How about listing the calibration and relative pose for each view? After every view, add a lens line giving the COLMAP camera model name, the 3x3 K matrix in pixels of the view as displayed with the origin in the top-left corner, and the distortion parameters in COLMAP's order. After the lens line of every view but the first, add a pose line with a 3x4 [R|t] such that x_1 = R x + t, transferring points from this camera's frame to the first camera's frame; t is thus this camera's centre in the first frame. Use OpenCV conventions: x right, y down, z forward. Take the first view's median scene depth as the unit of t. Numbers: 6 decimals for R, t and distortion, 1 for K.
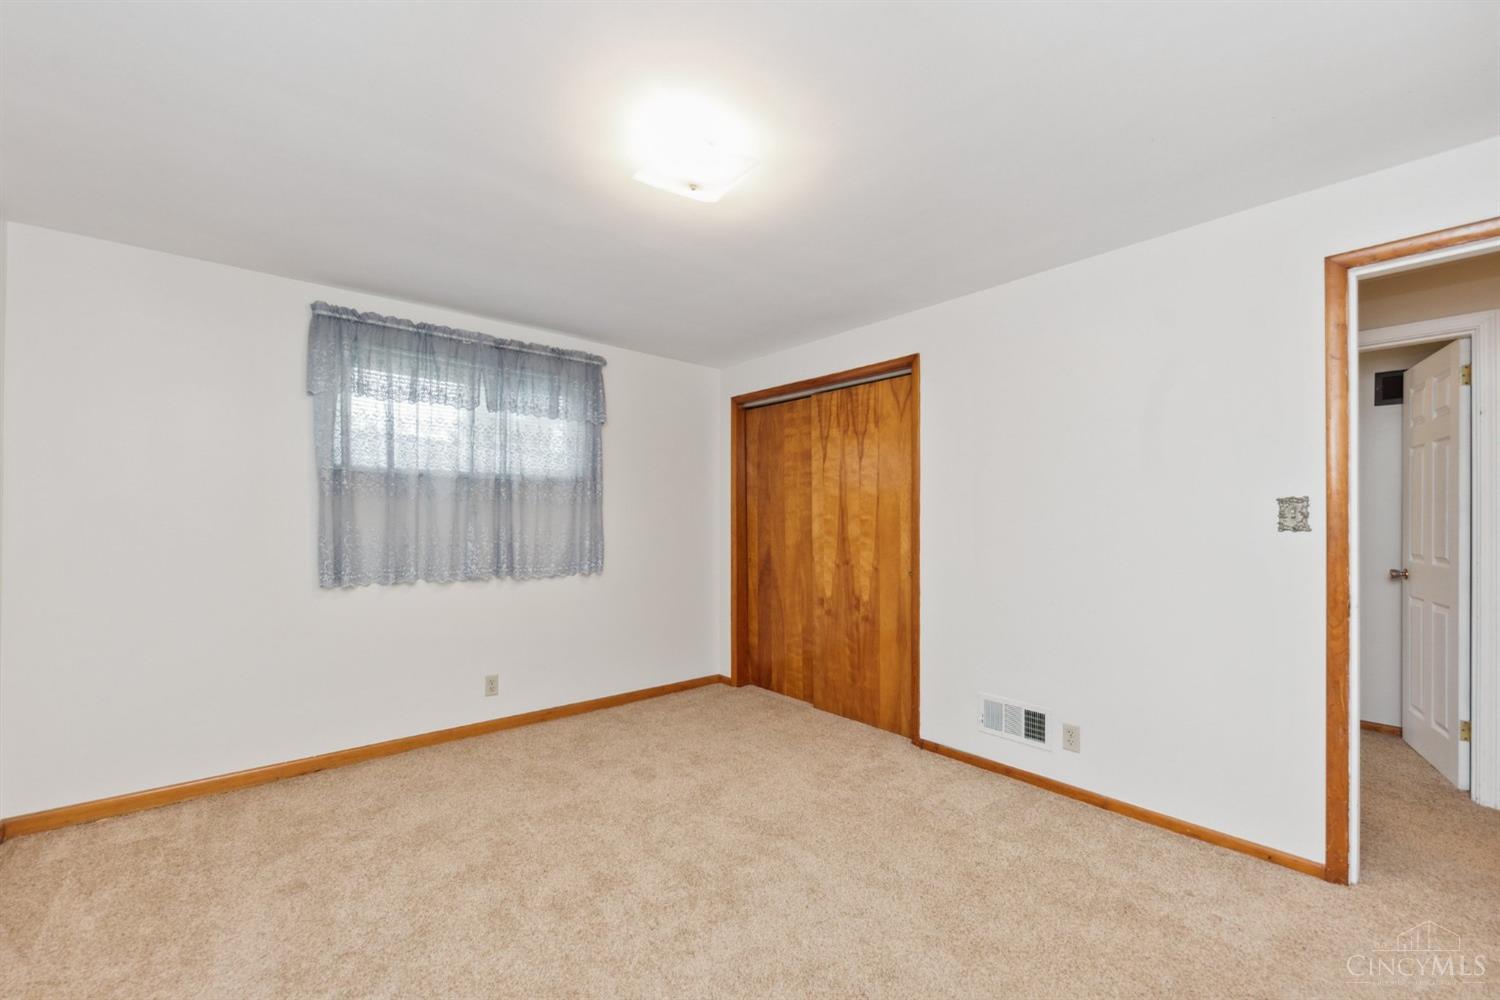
lens RADIAL K [[615.9, 0, 748.5], [0, 615.9, 520.5], [0, 0, 1]] dist [0.000181, -0.000051]
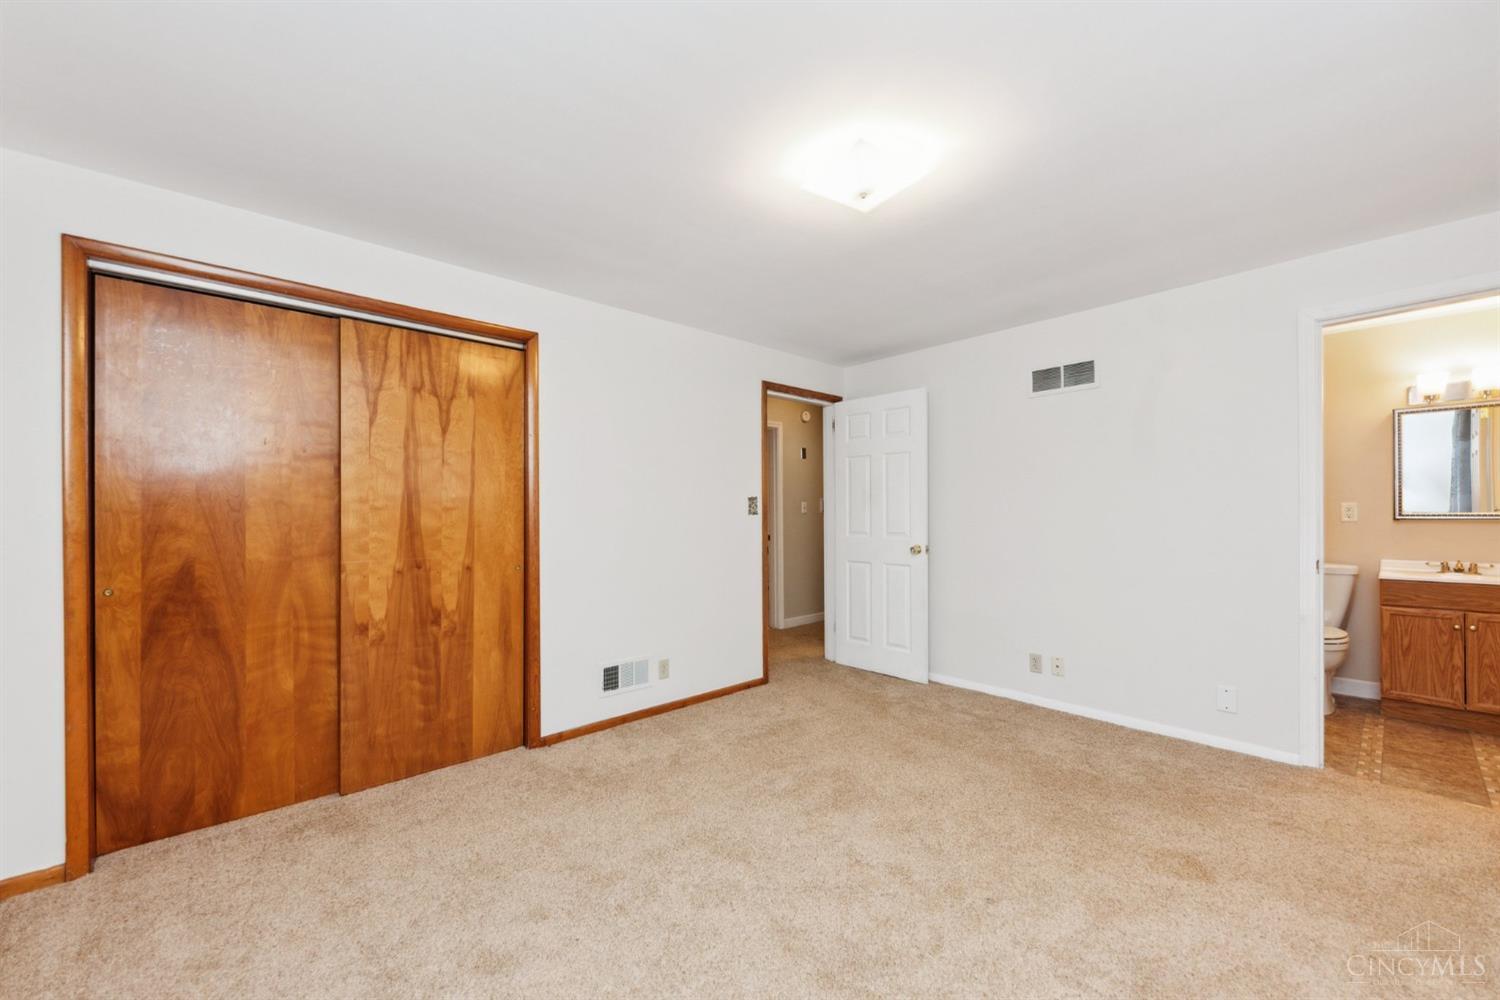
lens RADIAL K [[580.0, 0, 748.5], [0, 580.0, 509.3], [0, 0, 1]] dist [-0.000448, -0.000096]
pose [[-0.034949, 0.003640, 0.999382, -0.557639], [0.004256, 0.999985, -0.003493, 0.004601], [-0.999380, 0.004131, -0.034964, 0.627864]]
